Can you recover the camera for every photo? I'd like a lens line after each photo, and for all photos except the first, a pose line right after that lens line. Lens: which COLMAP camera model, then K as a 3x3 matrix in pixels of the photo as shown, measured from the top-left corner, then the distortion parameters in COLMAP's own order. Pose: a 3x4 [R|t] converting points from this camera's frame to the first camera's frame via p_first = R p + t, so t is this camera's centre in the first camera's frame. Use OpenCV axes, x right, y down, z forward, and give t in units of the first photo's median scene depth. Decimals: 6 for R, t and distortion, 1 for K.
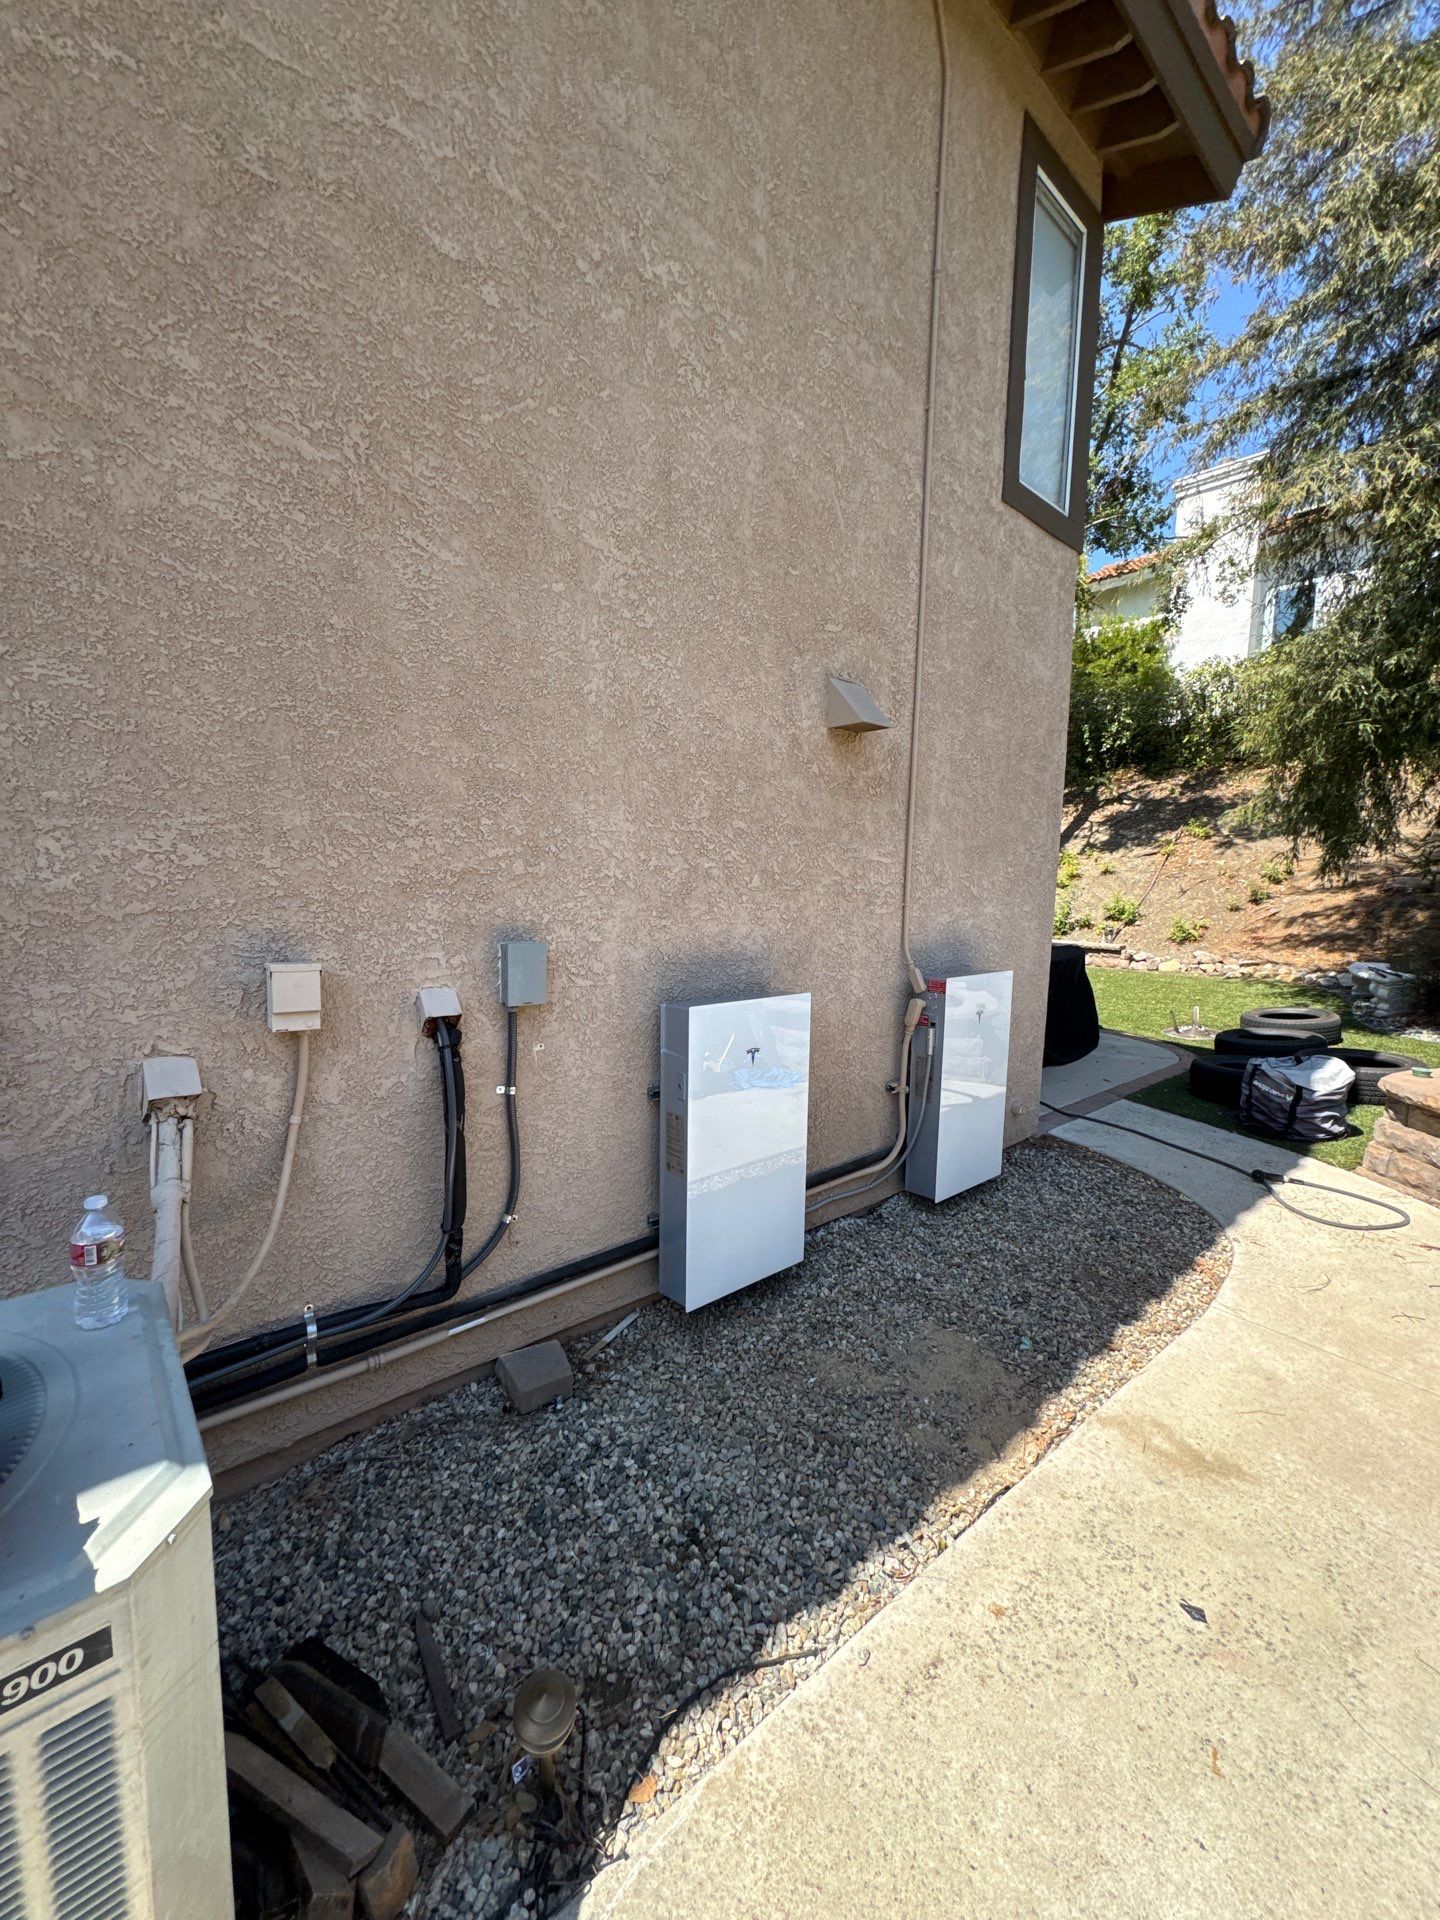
lens RADIAL K [[759.6, 0, 723.7], [0, 759.6, 958.0], [0, 0, 1]] dist [-0.000881, -0.000379]
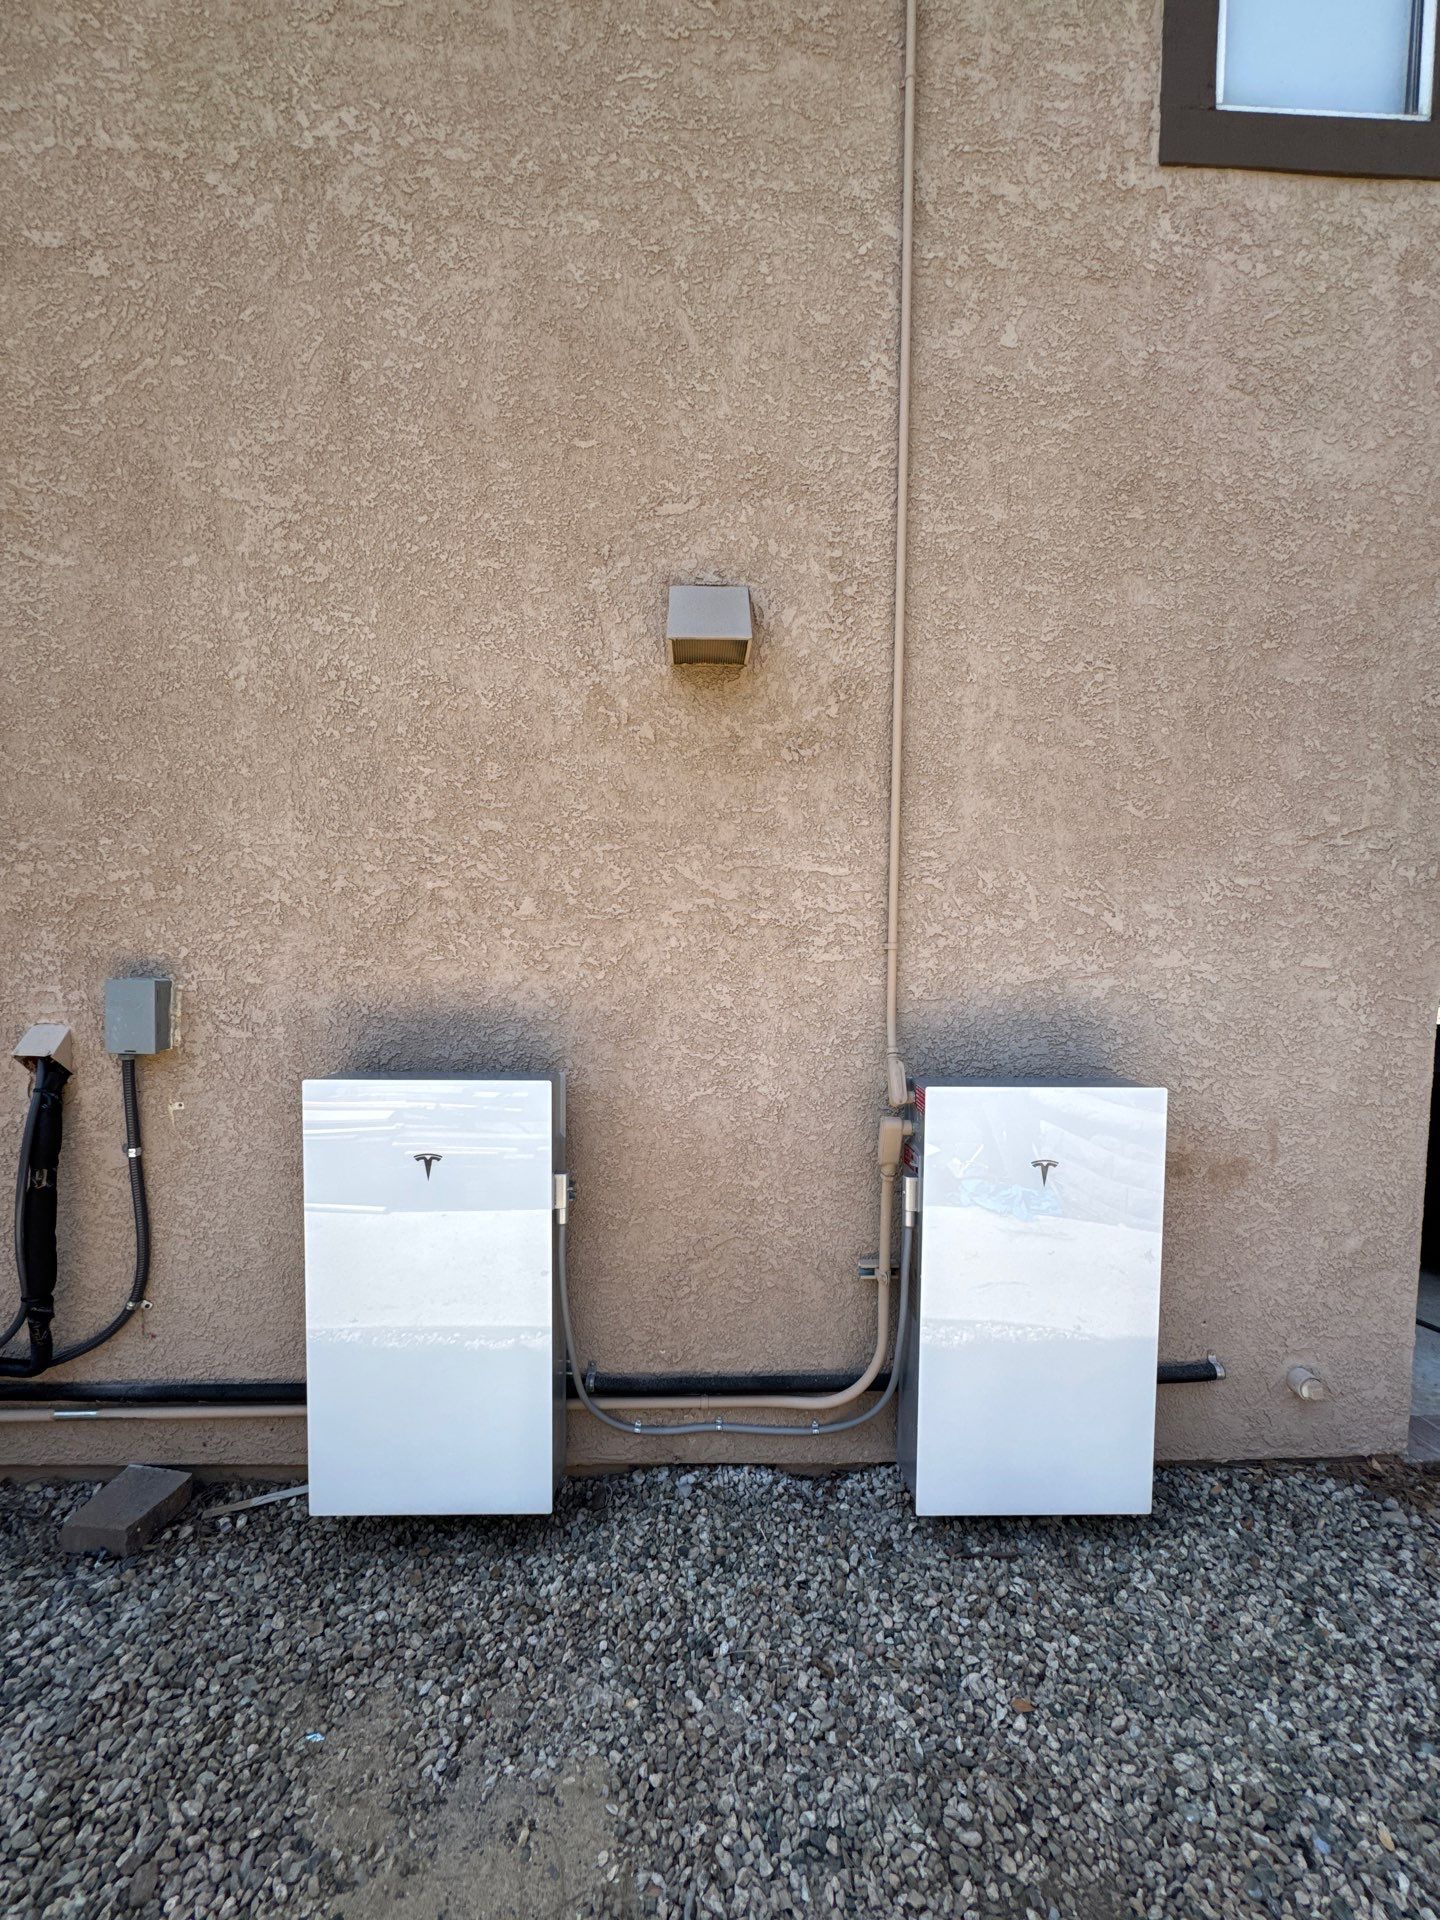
lens RADIAL K [[759.6, 0, 723.7], [0, 759.6, 958.0], [0, 0, 1]] dist [-0.000881, -0.000379]
pose [[0.772650, 0.017487, -0.634592, 0.681992], [-0.059715, 0.997190, -0.045226, -0.039377], [0.632018, 0.072838, 0.771523, 0.658509]]
